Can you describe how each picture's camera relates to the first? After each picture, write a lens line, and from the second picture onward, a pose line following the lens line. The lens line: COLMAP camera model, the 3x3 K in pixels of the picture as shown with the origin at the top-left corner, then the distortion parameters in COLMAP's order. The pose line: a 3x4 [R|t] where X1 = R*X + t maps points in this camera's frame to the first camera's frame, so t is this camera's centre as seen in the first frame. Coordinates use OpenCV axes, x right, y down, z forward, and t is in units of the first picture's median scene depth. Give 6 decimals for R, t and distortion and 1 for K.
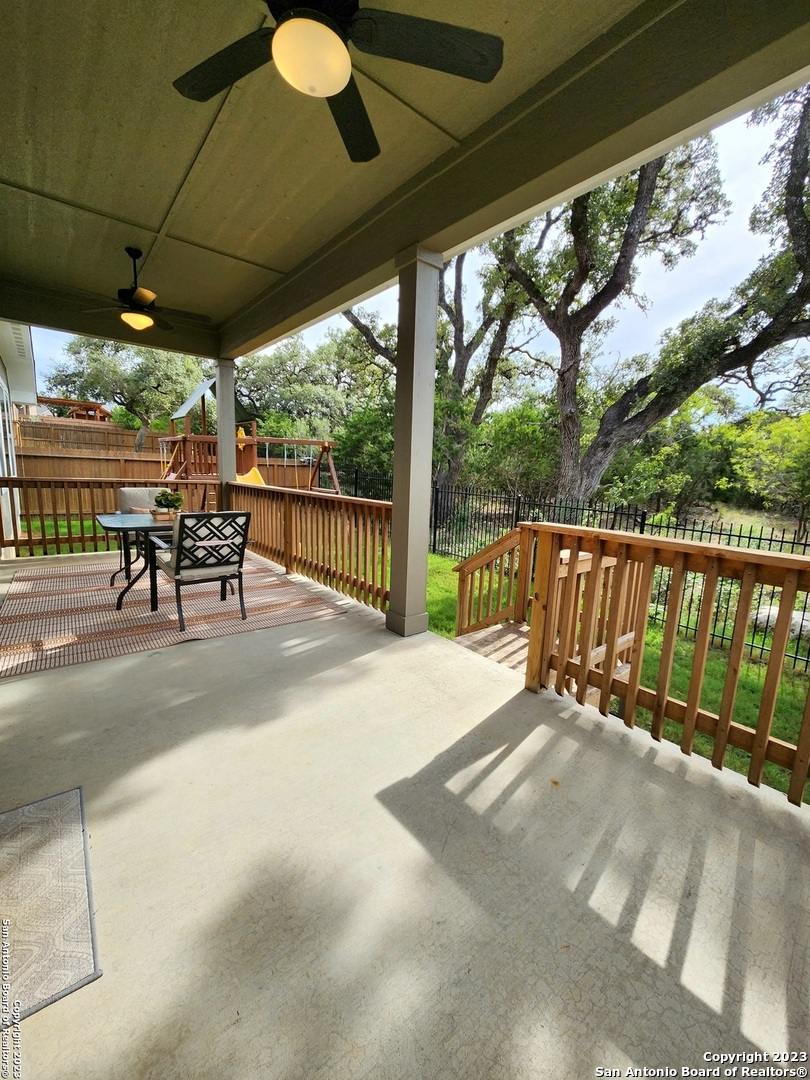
lens RADIAL K [[440.8, 0, 415.3], [0, 440.8, 542.0], [0, 0, 1]] dist [0.004499, -0.003823]
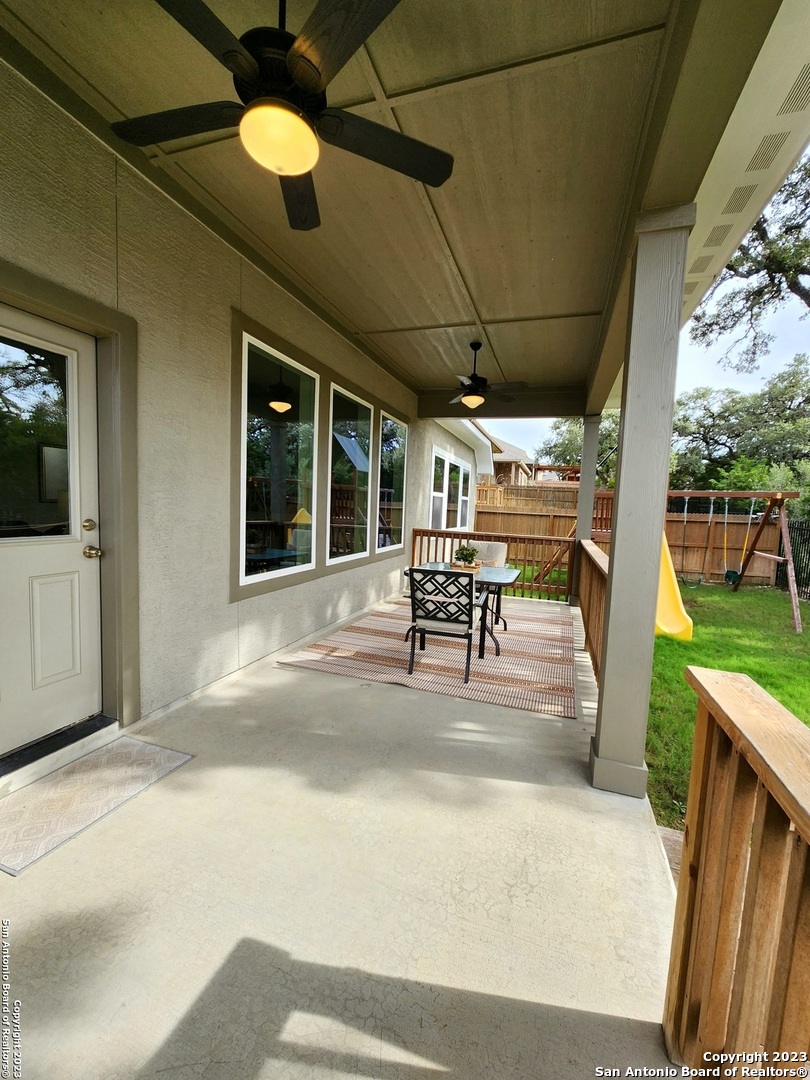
lens RADIAL K [[440.8, 0, 415.3], [0, 440.8, 542.0], [0, 0, 1]] dist [0.004499, -0.003823]
pose [[0.535855, 0.055381, -0.842492, 0.368939], [-0.155958, 0.987168, -0.034304, -0.083365], [0.829781, 0.149775, 0.537616, 0.369741]]
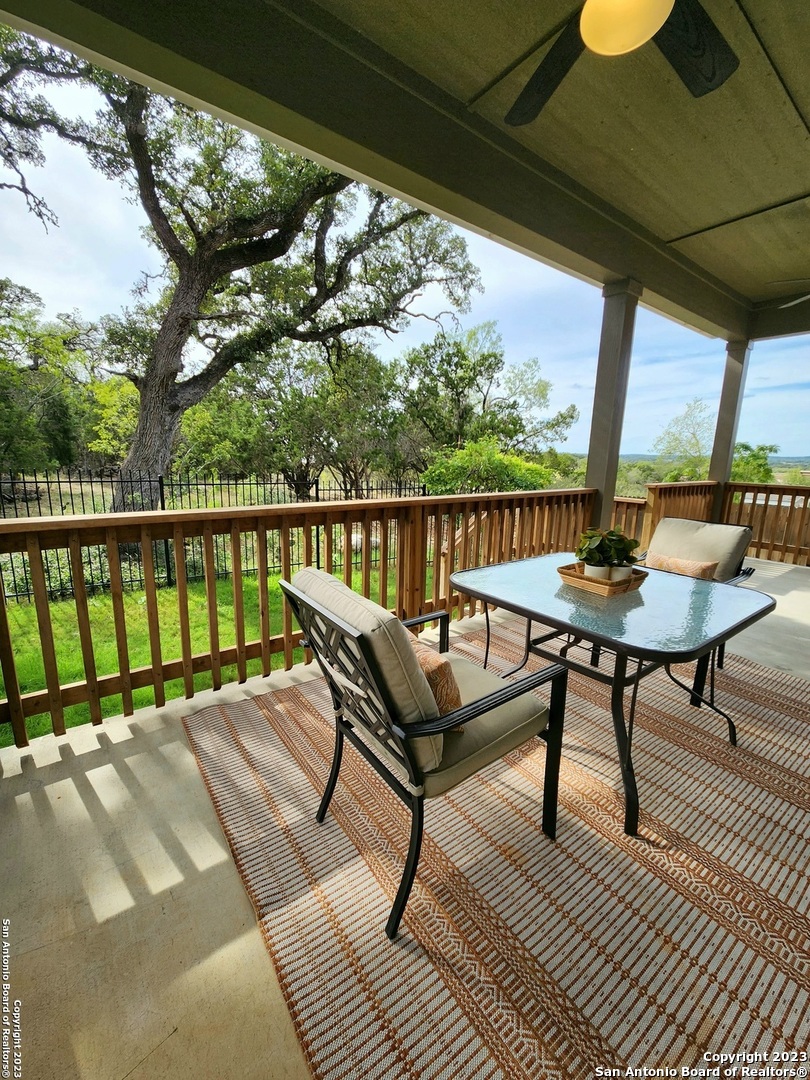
lens RADIAL K [[440.8, 0, 415.3], [0, 440.8, 542.0], [0, 0, 1]] dist [0.004499, -0.003823]
pose [[0.043485, -0.246949, 0.968052, -1.296216], [0.127116, 0.962461, 0.239813, -0.300893], [-0.990934, 0.112626, 0.073243, 1.451118]]
